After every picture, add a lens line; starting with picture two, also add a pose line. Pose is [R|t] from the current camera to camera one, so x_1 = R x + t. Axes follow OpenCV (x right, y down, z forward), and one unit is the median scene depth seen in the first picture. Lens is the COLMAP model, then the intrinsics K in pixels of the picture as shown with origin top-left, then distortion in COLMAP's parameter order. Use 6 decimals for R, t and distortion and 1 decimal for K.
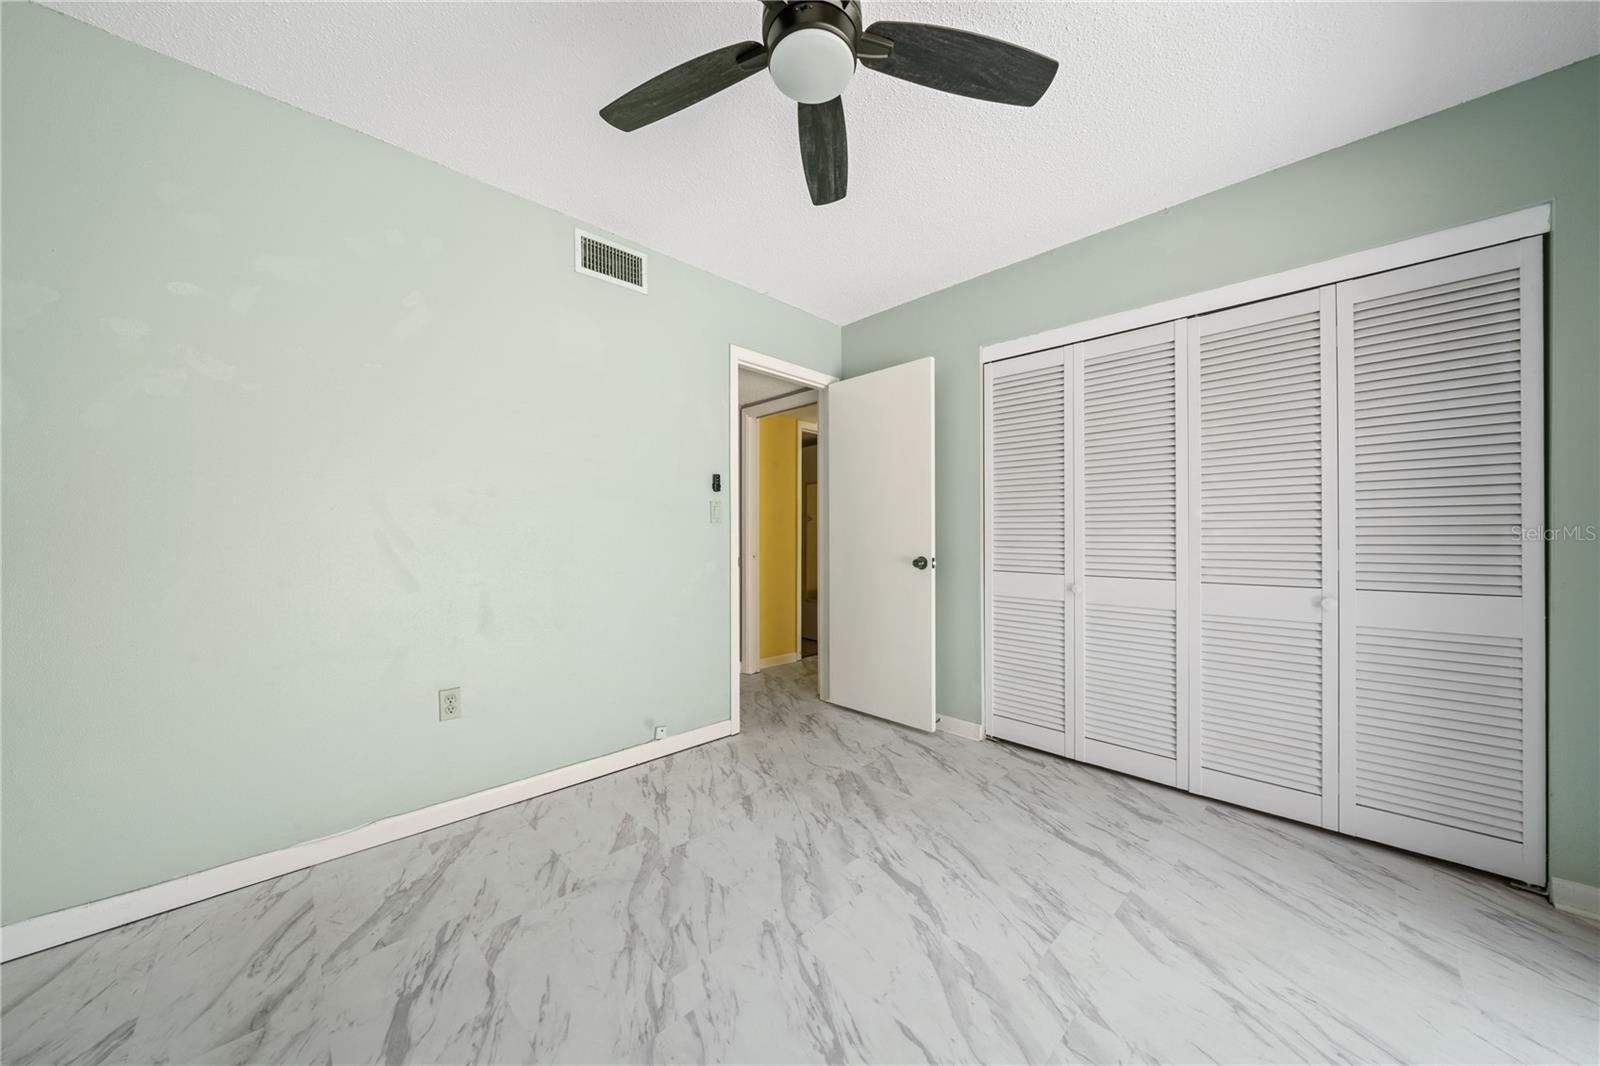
lens RADIAL K [[553.7, 0, 796.5], [0, 553.7, 546.3], [0, 0, 1]] dist [-0.008327, 0.000830]
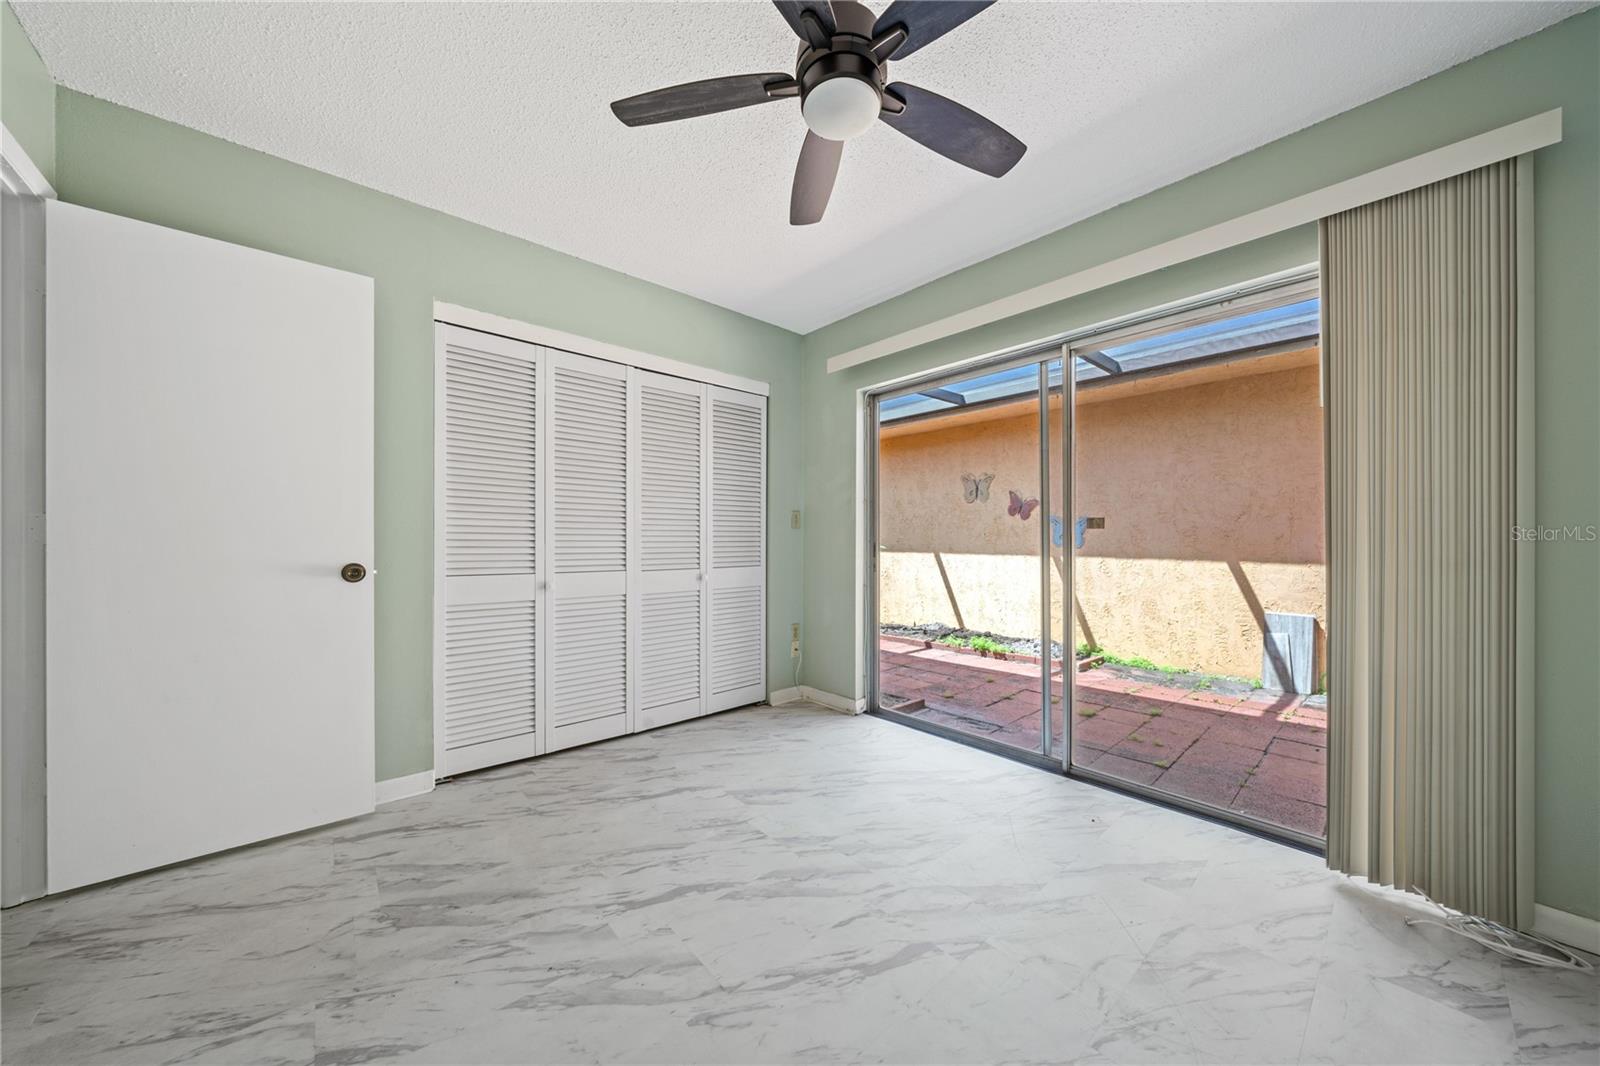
lens RADIAL K [[553.7, 0, 807.0], [0, 553.7, 544.8], [0, 0, 1]] dist [-0.008327, 0.000830]
pose [[0.024934, -0.012352, 0.999613, -0.688187], [0.011710, 0.999859, 0.012062, -0.009740], [-0.999621, 0.011405, 0.025075, 0.666873]]
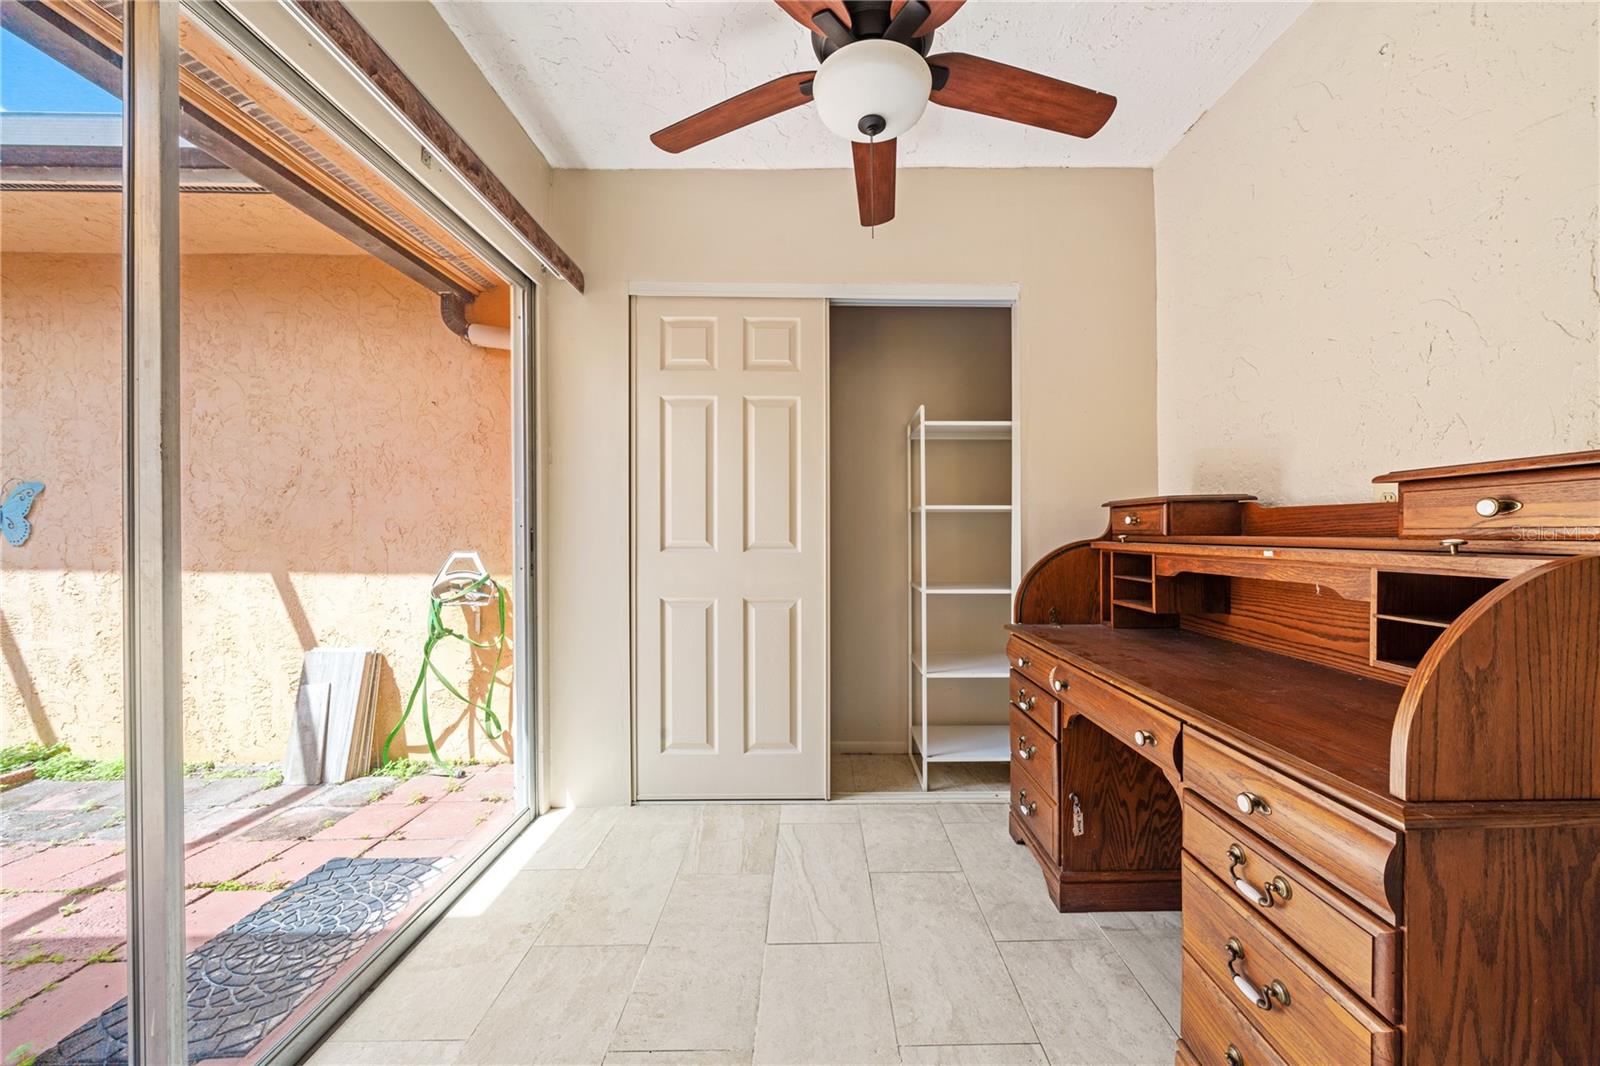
lens RADIAL K [[553.7, 0, 814.8], [0, 553.7, 545.5], [0, 0, 1]] dist [-0.008327, 0.000830]
pose [[-0.746965, -0.010493, 0.664780, -0.171570], [0.005664, 0.999739, 0.022145, 0.042454], [-0.664839, 0.020307, -0.746711, -1.106470]]
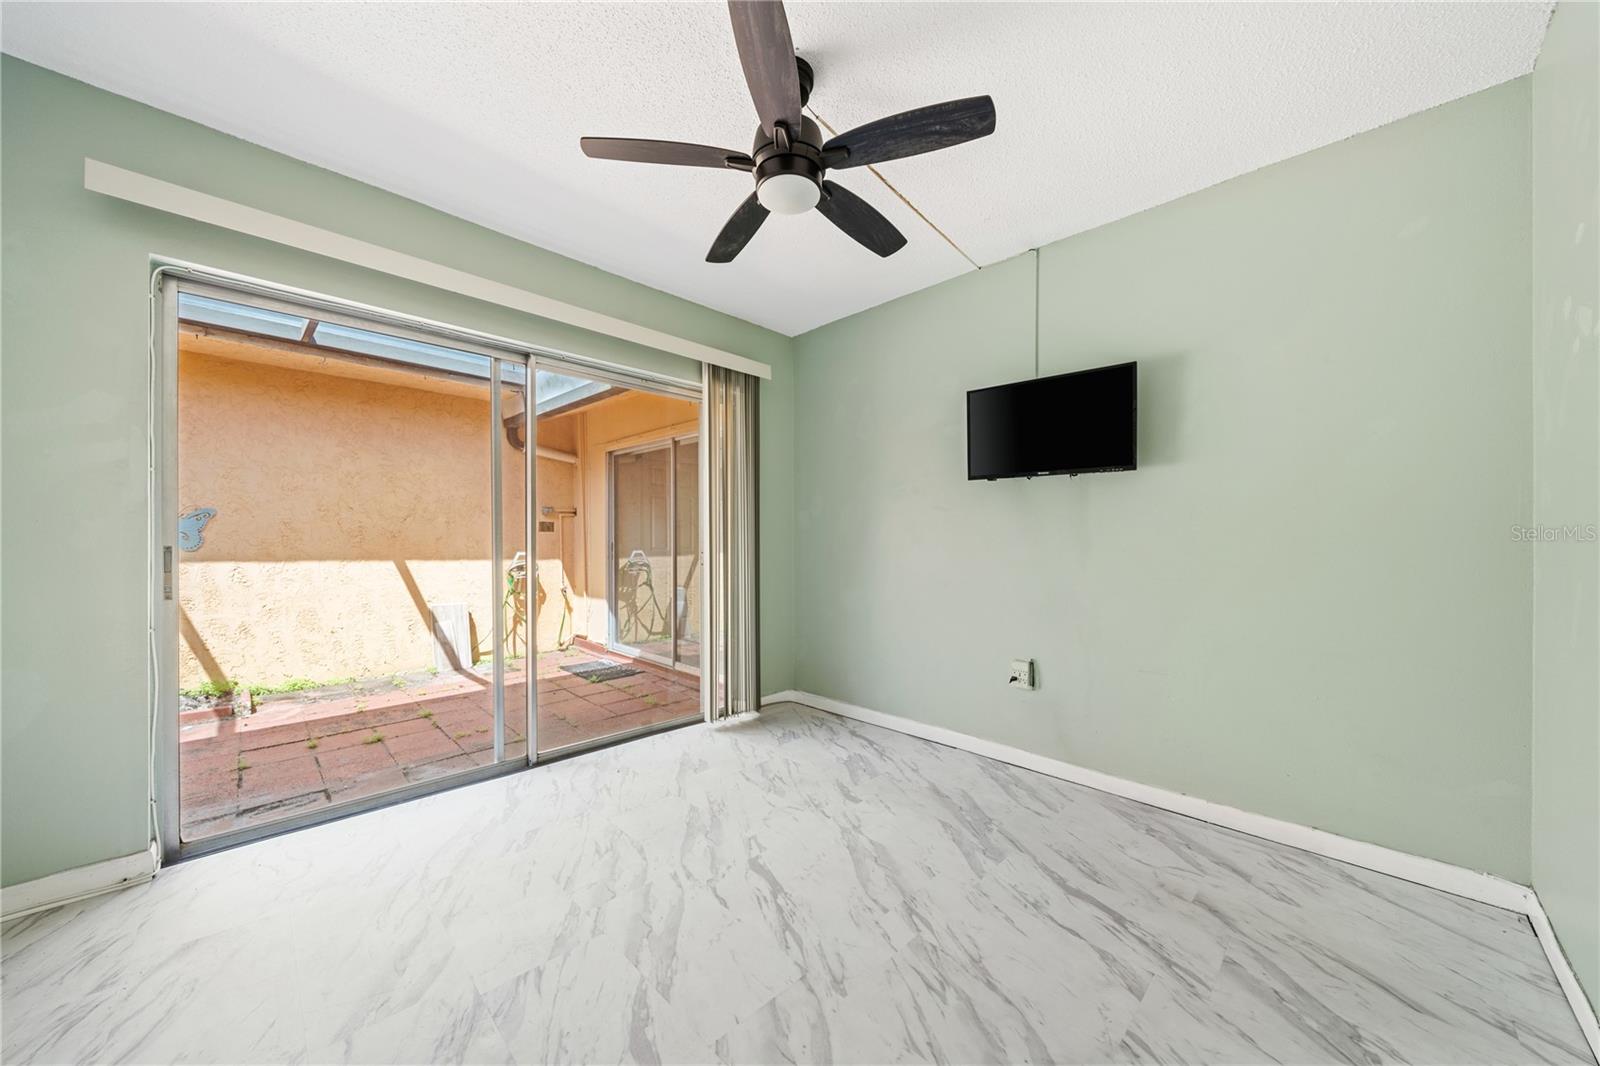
lens RADIAL K [[553.7, 0, 815.2], [0, 553.7, 536.7], [0, 0, 1]] dist [-0.008327, 0.000830]
pose [[-0.998867, -0.008574, -0.046809, 0.027773], [-0.008751, 0.999955, 0.003569, -0.023152], [0.046776, 0.003974, -0.998897, 1.526685]]
